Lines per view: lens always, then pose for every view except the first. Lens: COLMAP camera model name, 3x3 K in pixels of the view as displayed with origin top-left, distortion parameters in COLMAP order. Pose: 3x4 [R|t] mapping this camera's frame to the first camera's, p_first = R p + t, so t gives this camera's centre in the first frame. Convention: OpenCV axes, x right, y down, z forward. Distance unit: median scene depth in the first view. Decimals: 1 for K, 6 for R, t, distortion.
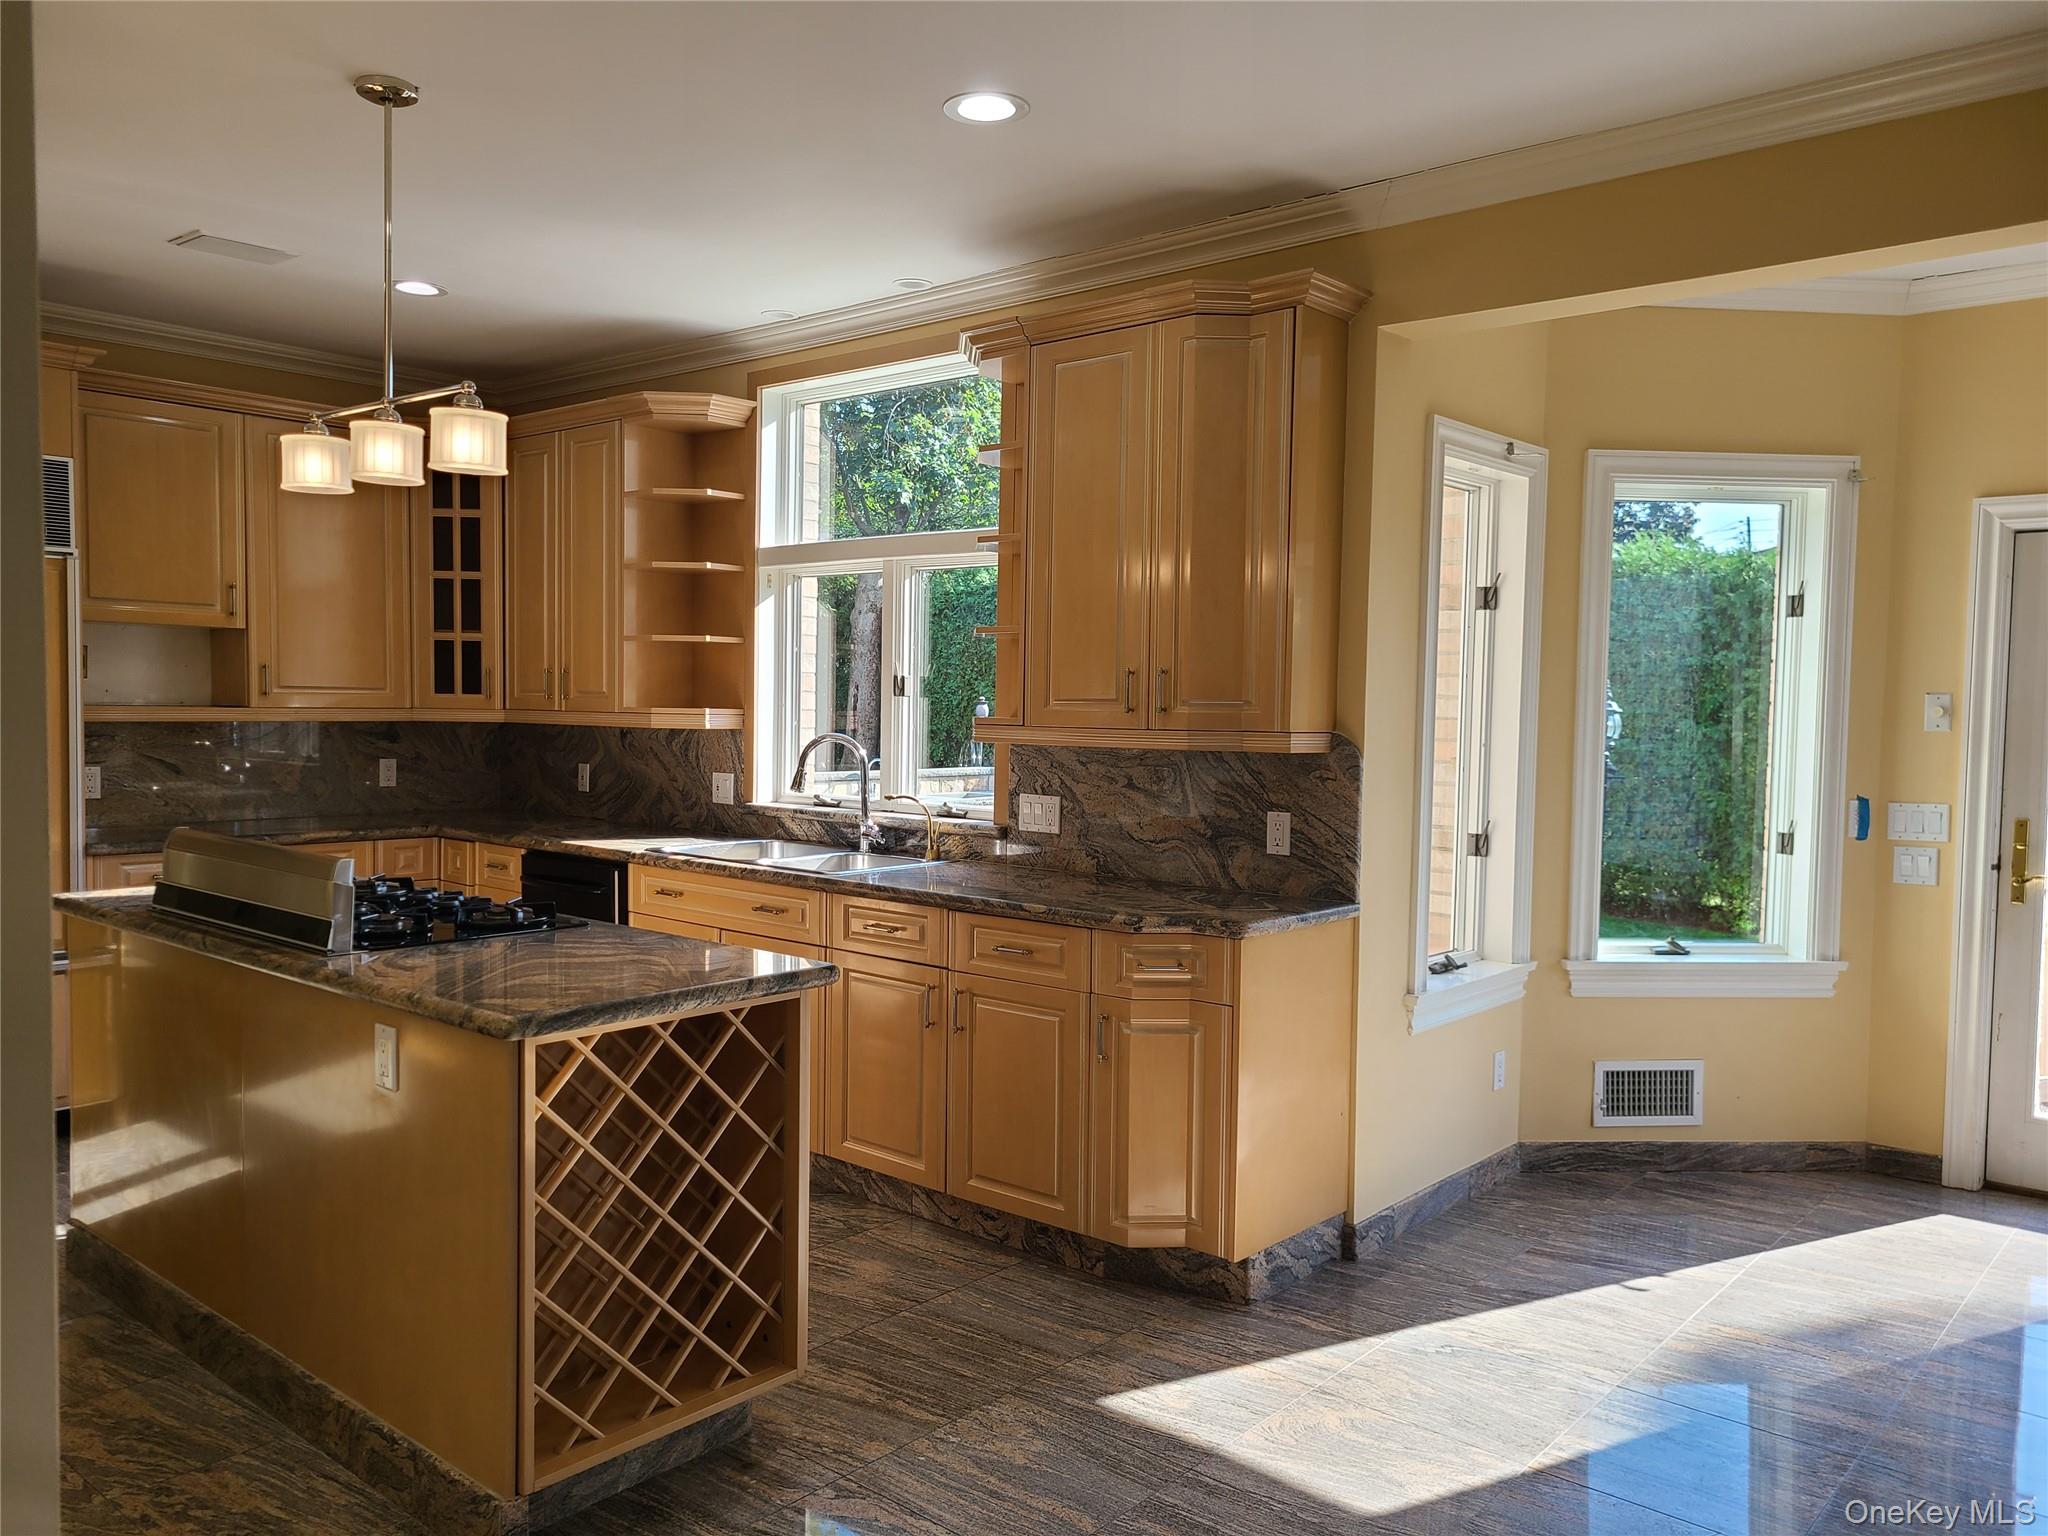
lens RADIAL K [[1532.4, 0, 1013.0], [0, 1532.4, 775.5], [0, 0, 1]] dist [0.024063, 0.001665]
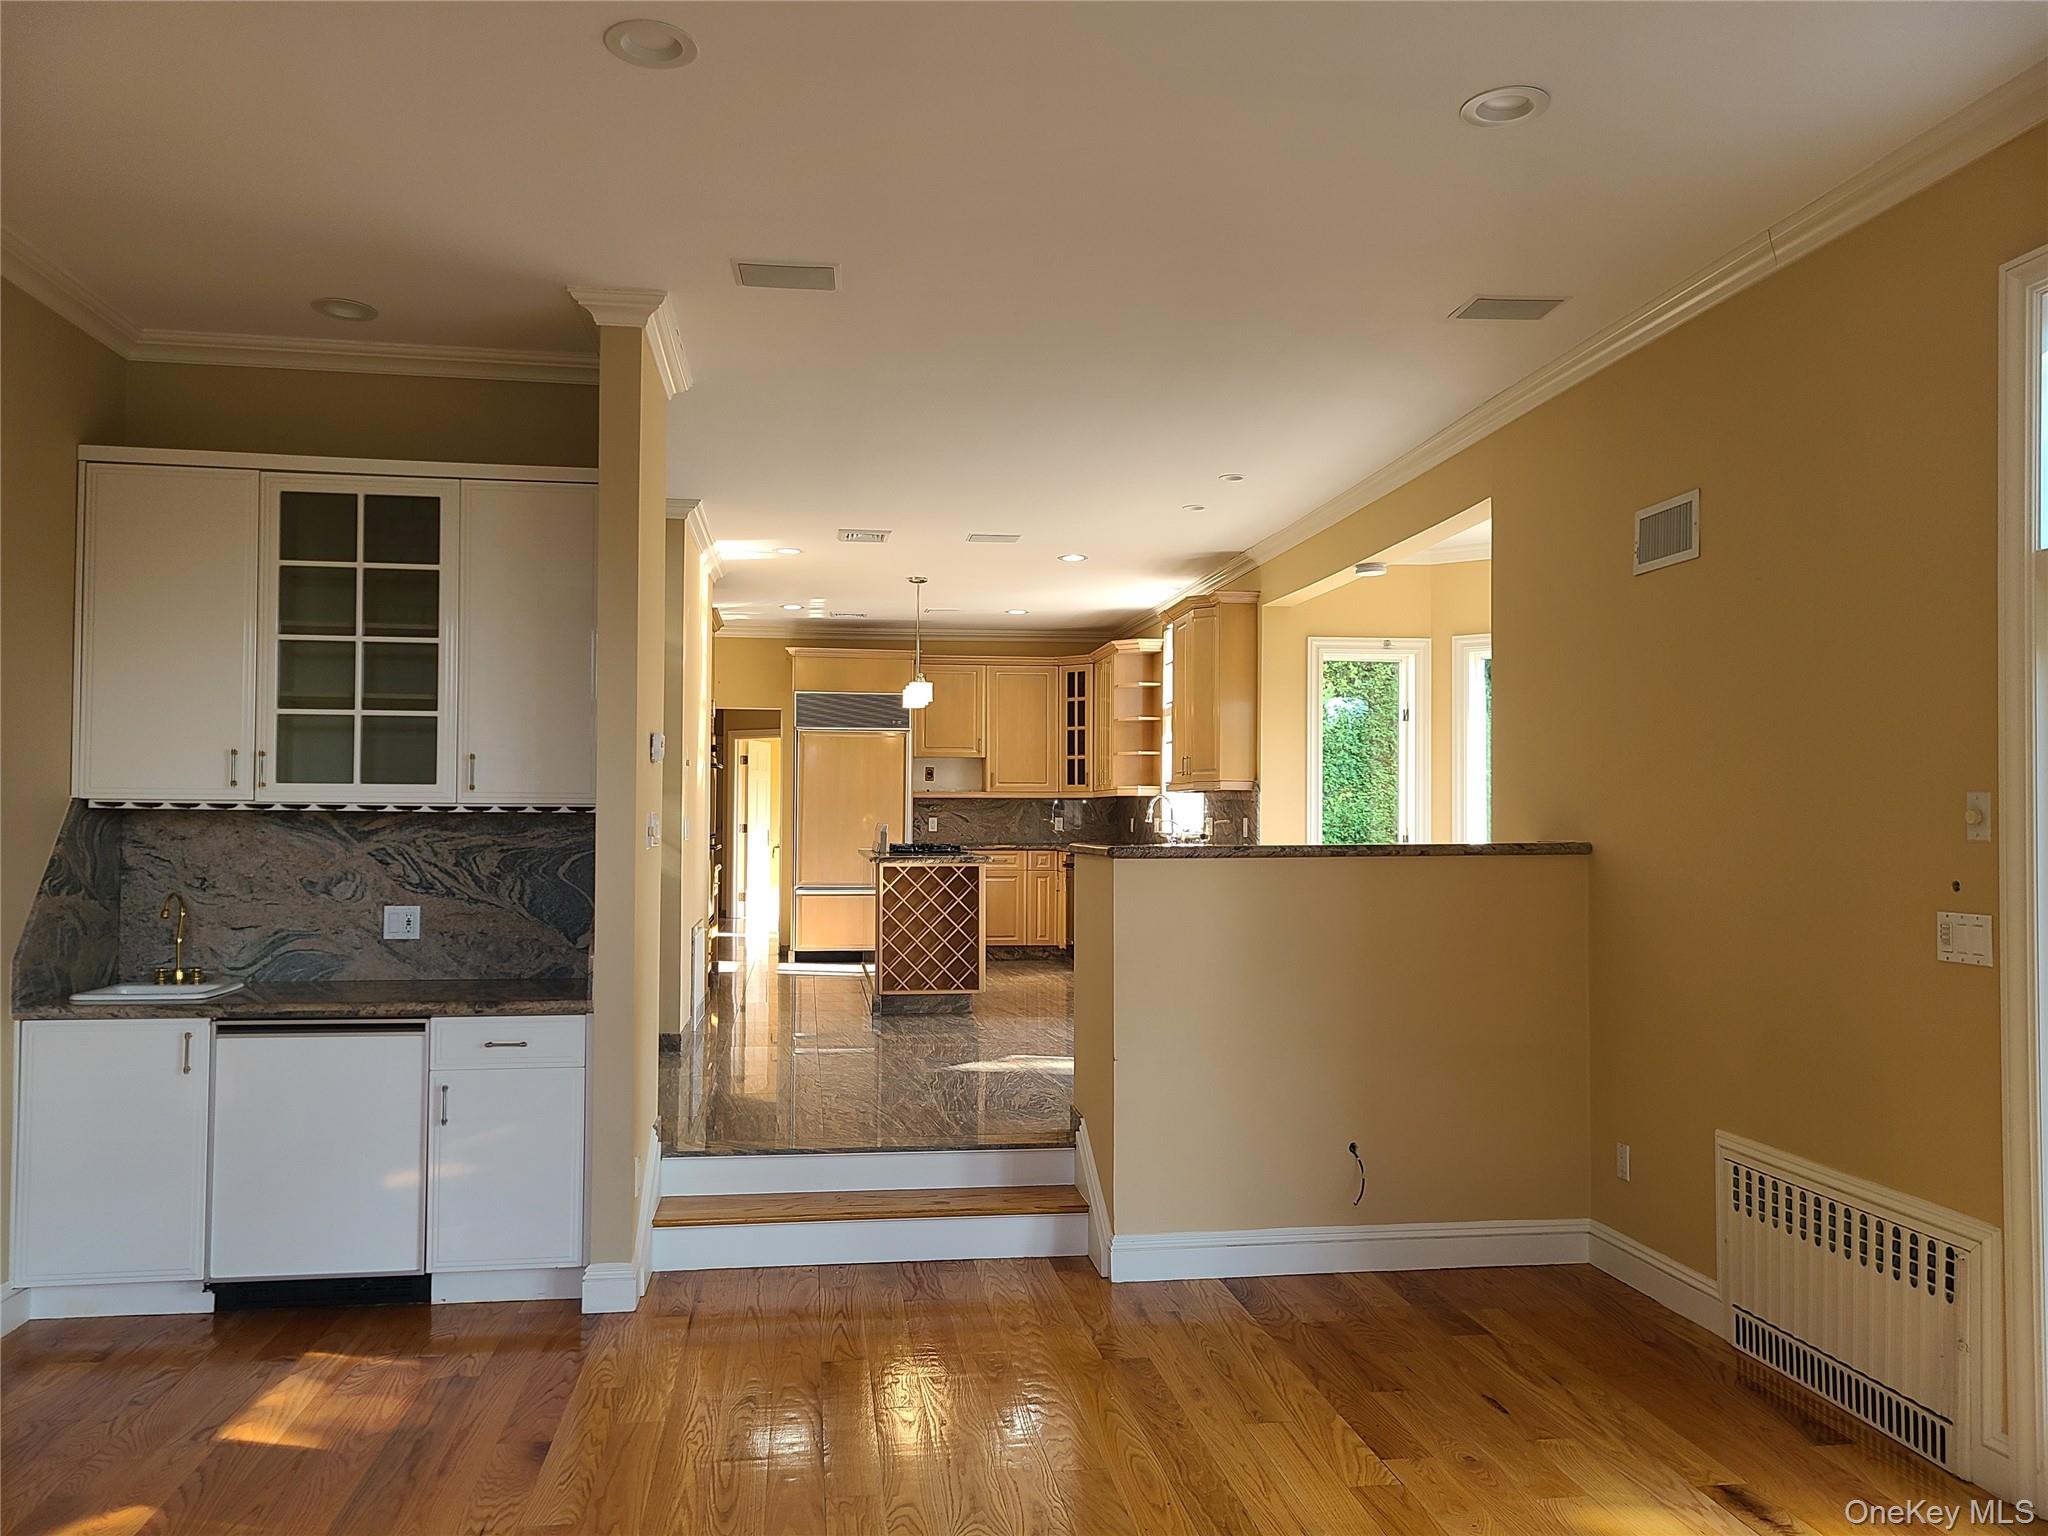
lens RADIAL K [[1532.4, 0, 1013.0], [0, 1532.4, 775.5], [0, 0, 1]] dist [0.024063, 0.001665]
pose [[0.764476, -0.031011, -0.643906, 0.963023], [-0.025465, 0.996610, -0.078230, 0.103487], [0.644149, 0.076202, 0.761095, -0.662378]]
